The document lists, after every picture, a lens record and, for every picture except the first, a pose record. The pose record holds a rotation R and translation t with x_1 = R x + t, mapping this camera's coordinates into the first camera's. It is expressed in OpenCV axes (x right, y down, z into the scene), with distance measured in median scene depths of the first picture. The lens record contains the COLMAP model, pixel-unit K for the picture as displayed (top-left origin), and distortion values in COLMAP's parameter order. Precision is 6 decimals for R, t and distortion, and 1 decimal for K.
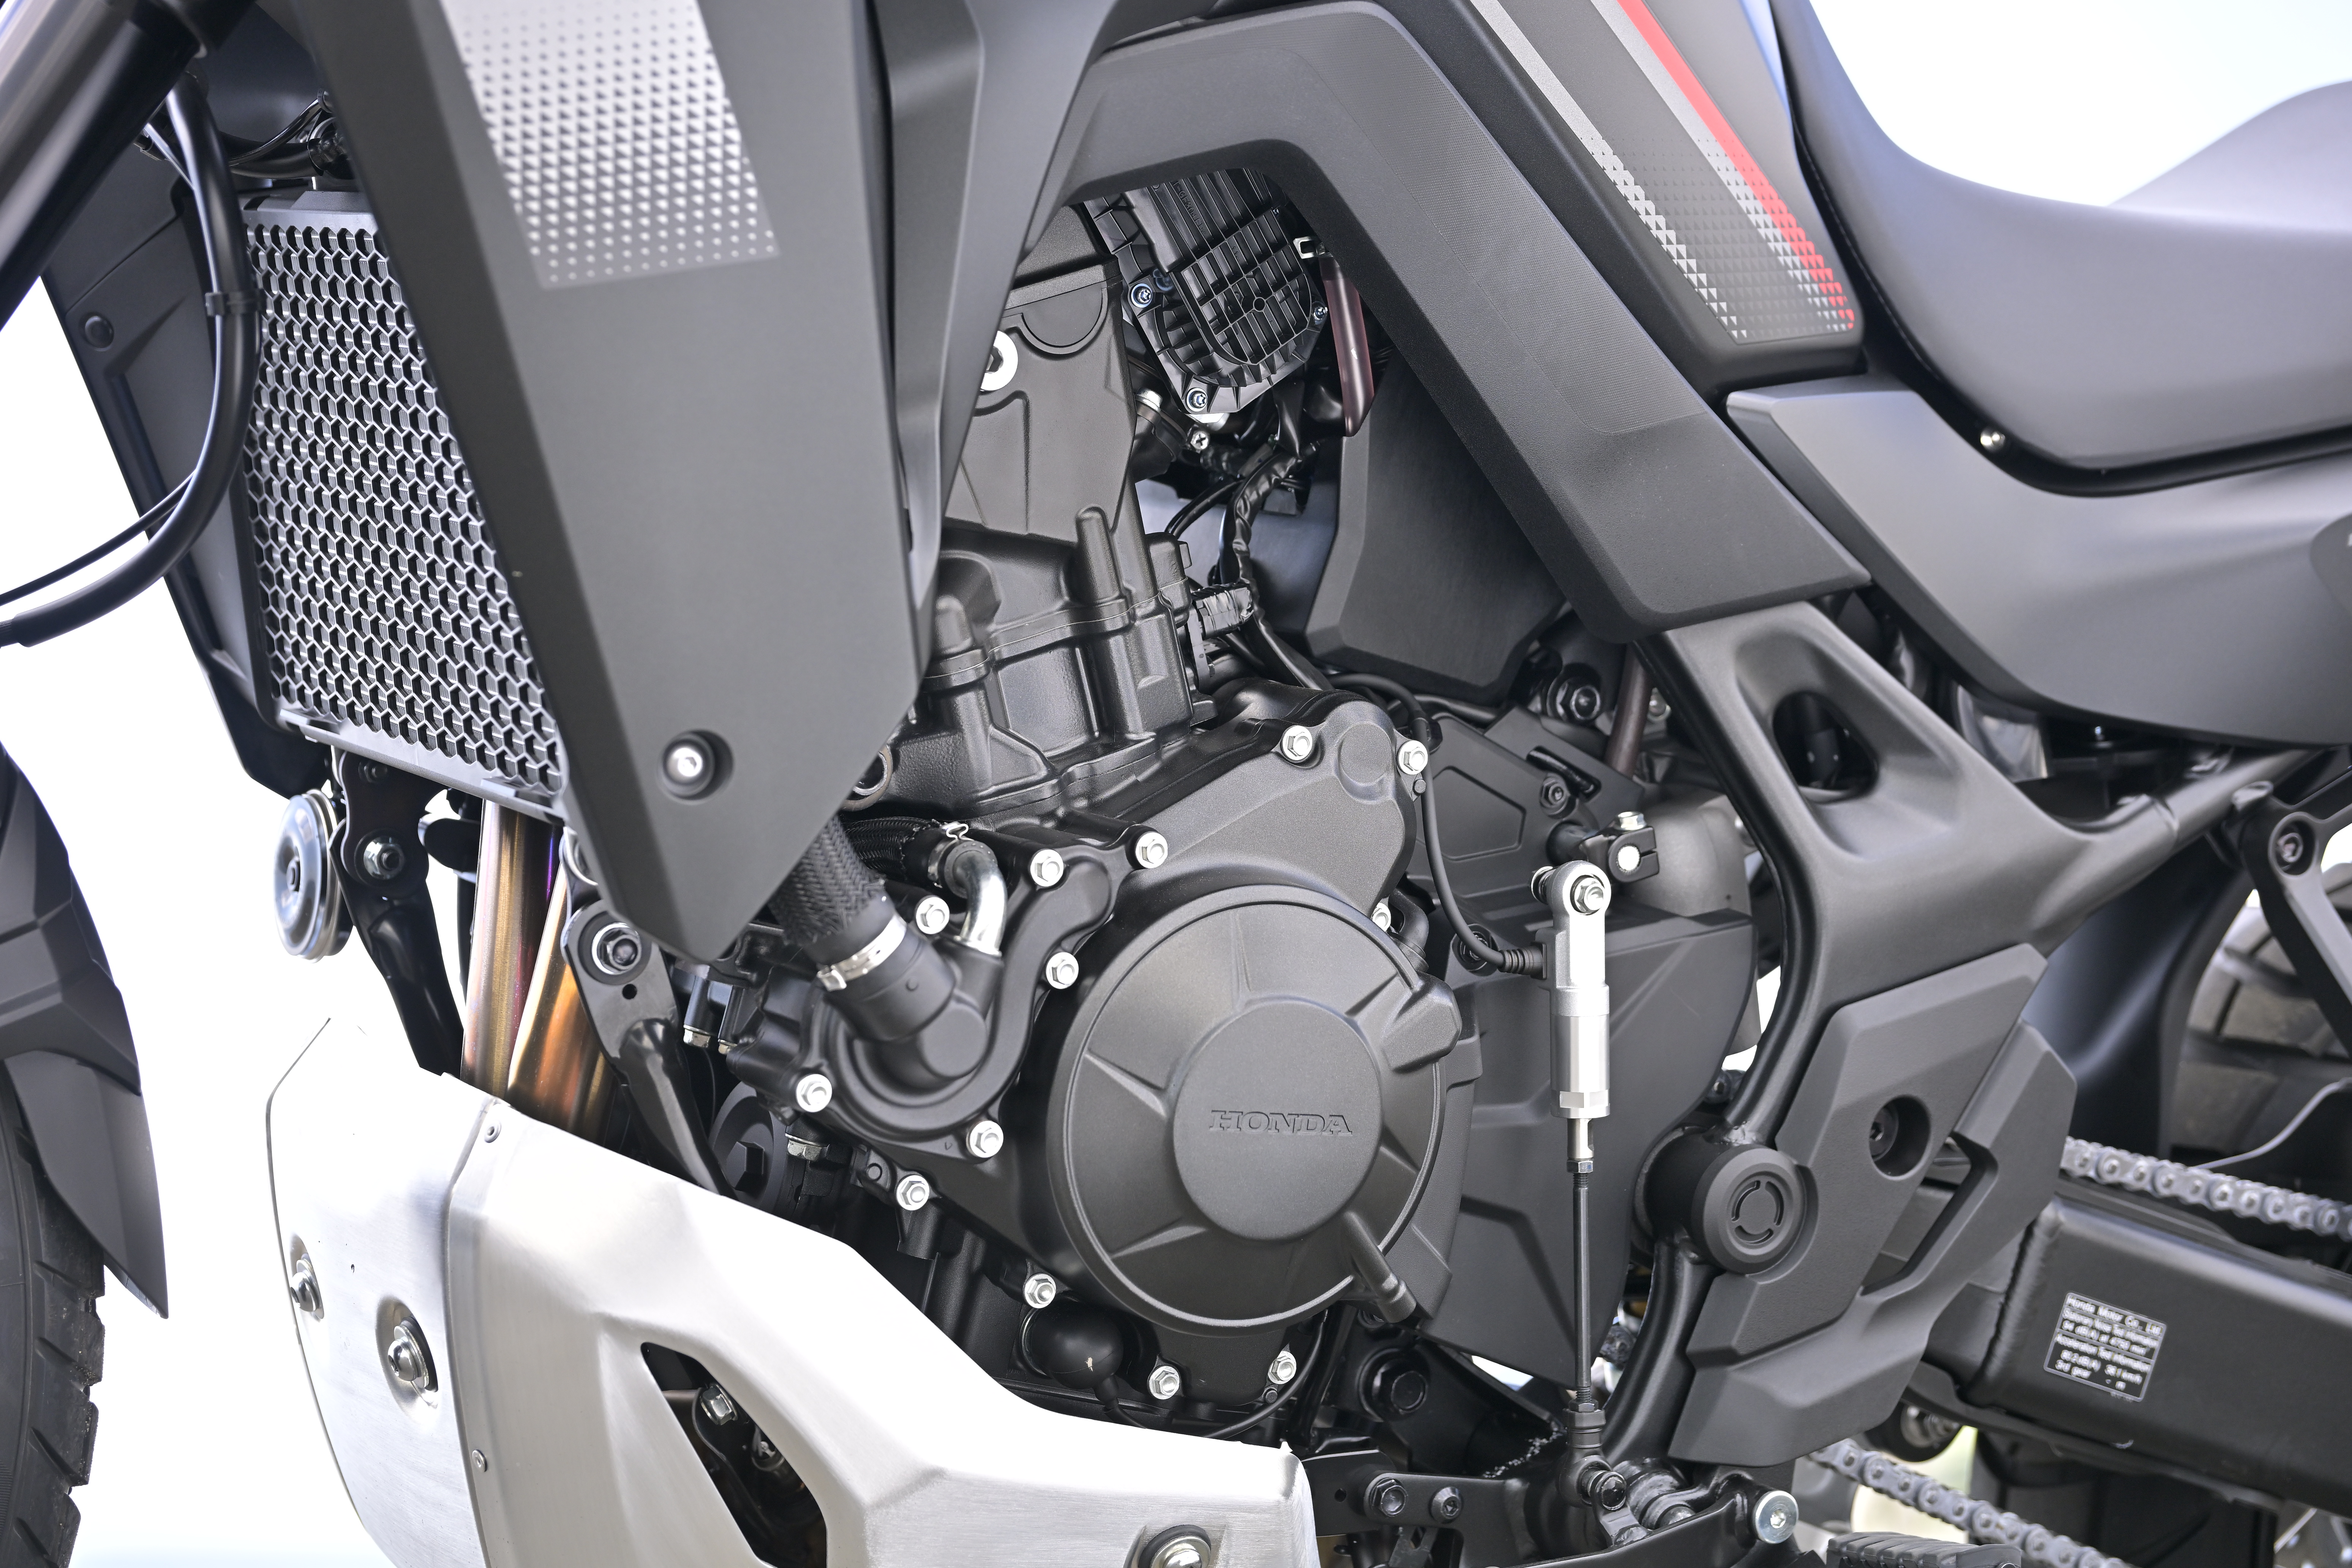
lens RADIAL K [[4435.1, 0, 1176.0], [0, 4435.1, 784.0], [0, 0, 1]] dist [0.046482, -0.139630]
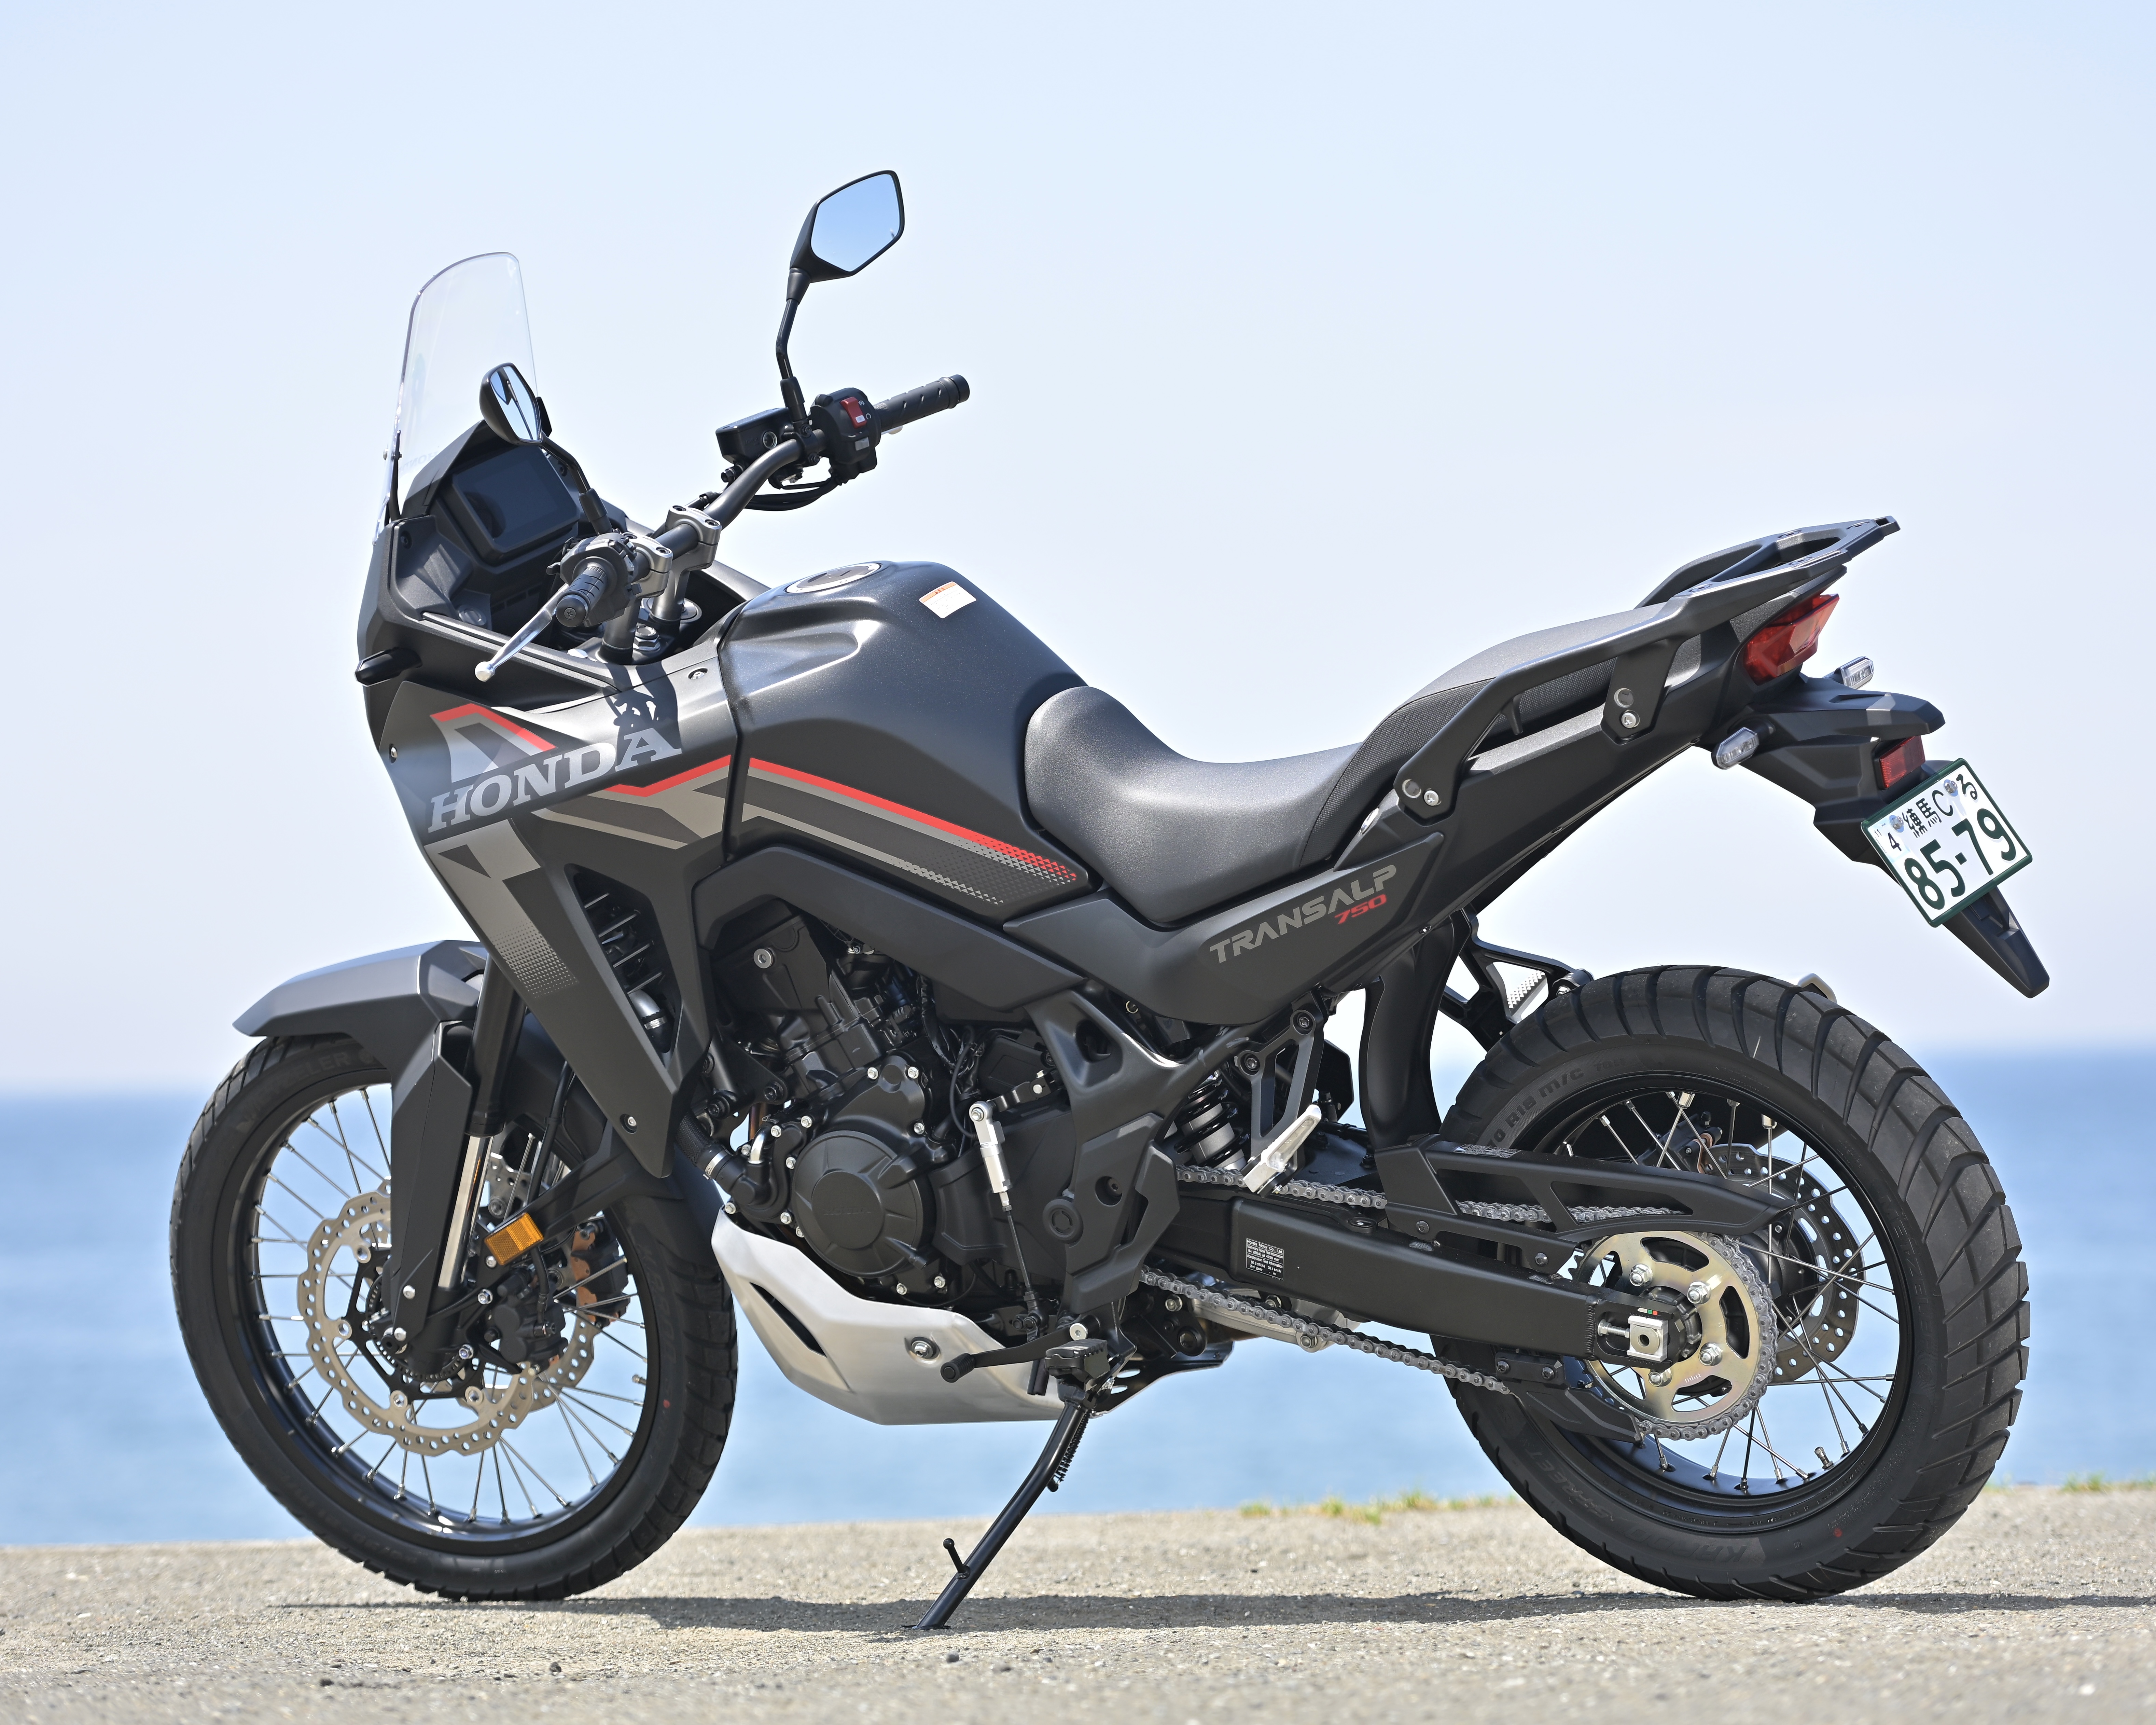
lens RADIAL K [[8762.7, 0, 1078.0], [0, 8762.7, 862.5], [0, 0, 1]] dist [0.038807, -2.093889]
pose [[0.457179, -0.022253, -0.889096, 4.712337], [0.197727, 0.977211, 0.077214, -0.508531], [0.867117, -0.211099, 0.451160, -1.297382]]
